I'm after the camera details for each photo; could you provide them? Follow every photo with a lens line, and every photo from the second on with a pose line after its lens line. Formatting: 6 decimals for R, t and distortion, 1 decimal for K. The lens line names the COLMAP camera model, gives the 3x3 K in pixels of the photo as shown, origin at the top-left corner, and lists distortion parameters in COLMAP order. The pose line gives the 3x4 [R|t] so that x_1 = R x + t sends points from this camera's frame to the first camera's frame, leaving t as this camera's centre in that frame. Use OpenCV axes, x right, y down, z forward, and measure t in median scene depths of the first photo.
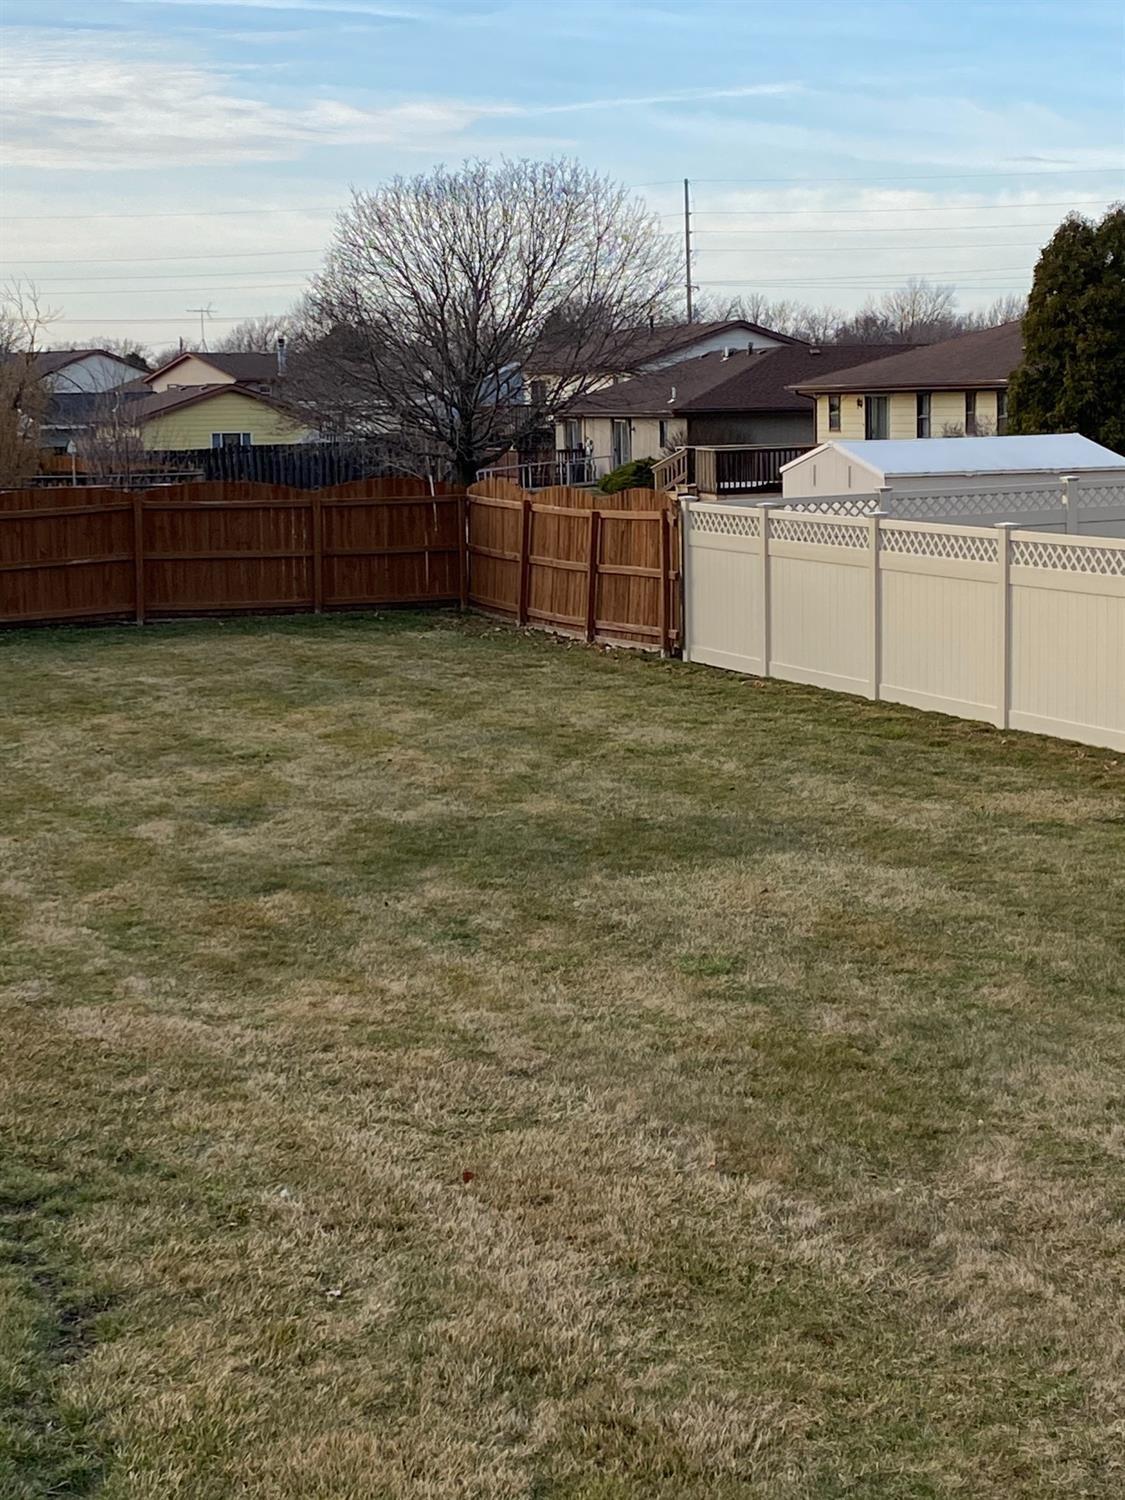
lens RADIAL K [[2737.0, 0, 562.5], [0, 2737.0, 750.0], [0, 0, 1]] dist [-0.042832, 2.207330]
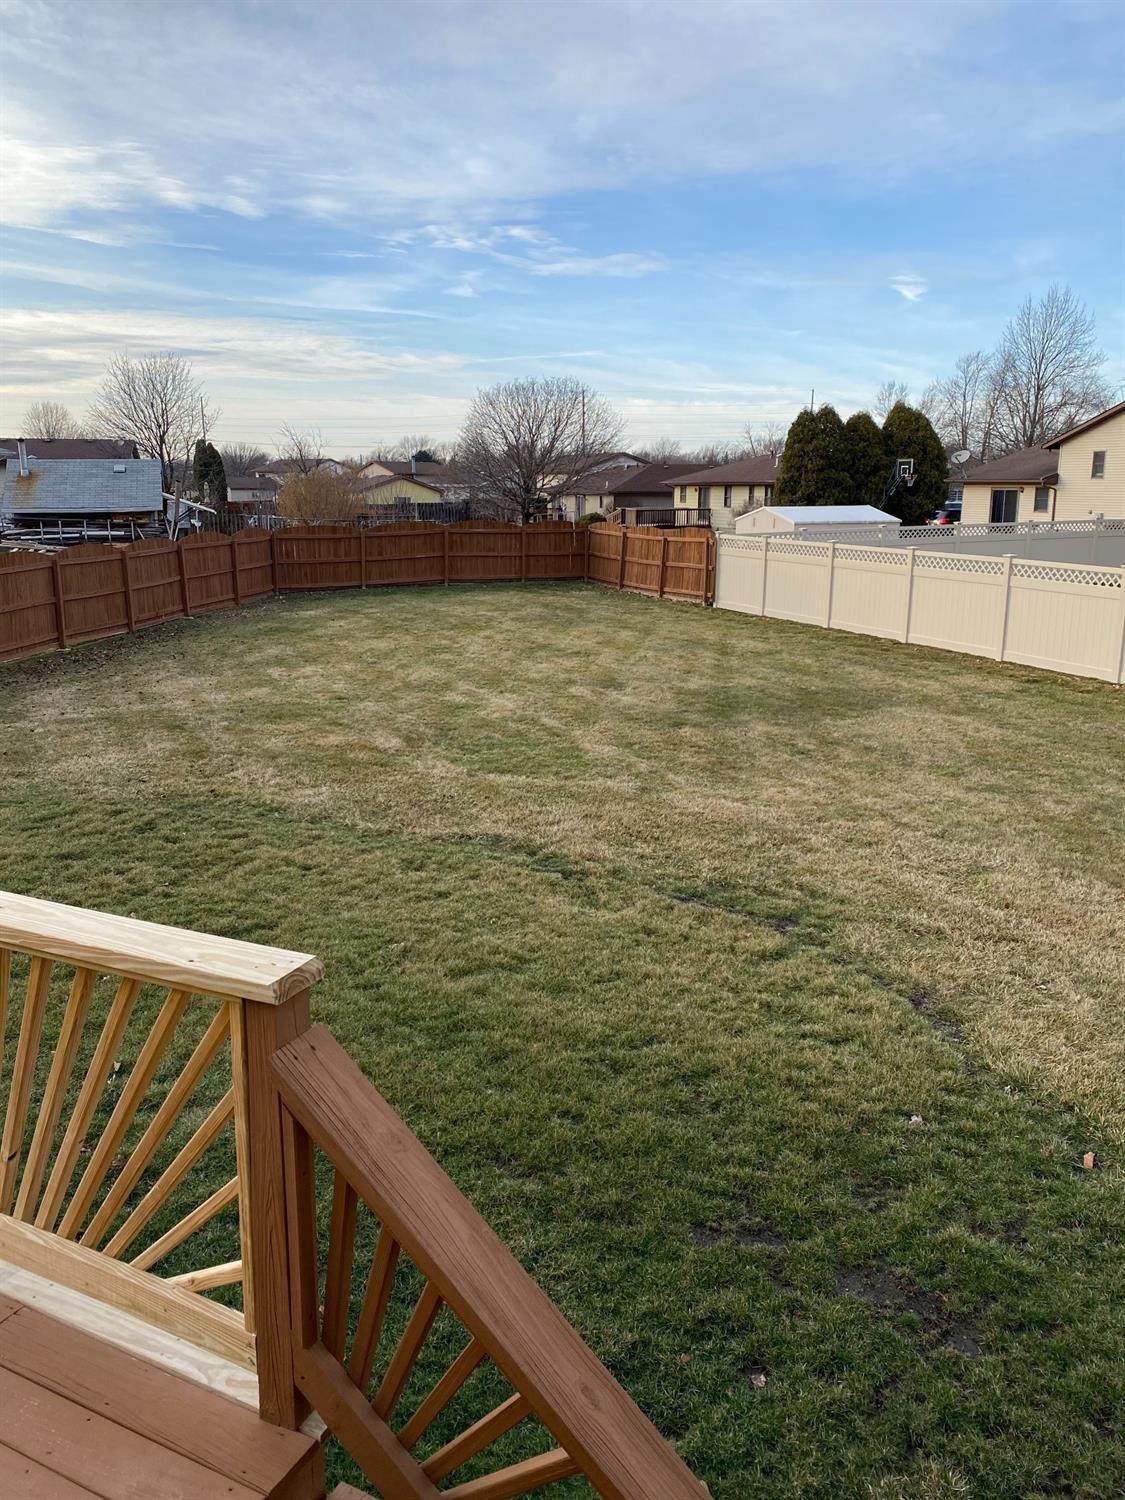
lens RADIAL K [[1137.7, 0, 562.5], [0, 1137.7, 750.0], [0, 0, 1]] dist [0.121762, -0.269523]
pose [[0.999033, 0.011156, 0.042521, -0.095312], [-0.015293, 0.995043, 0.098263, -0.005464], [-0.041214, -0.098818, 0.994252, 0.062847]]
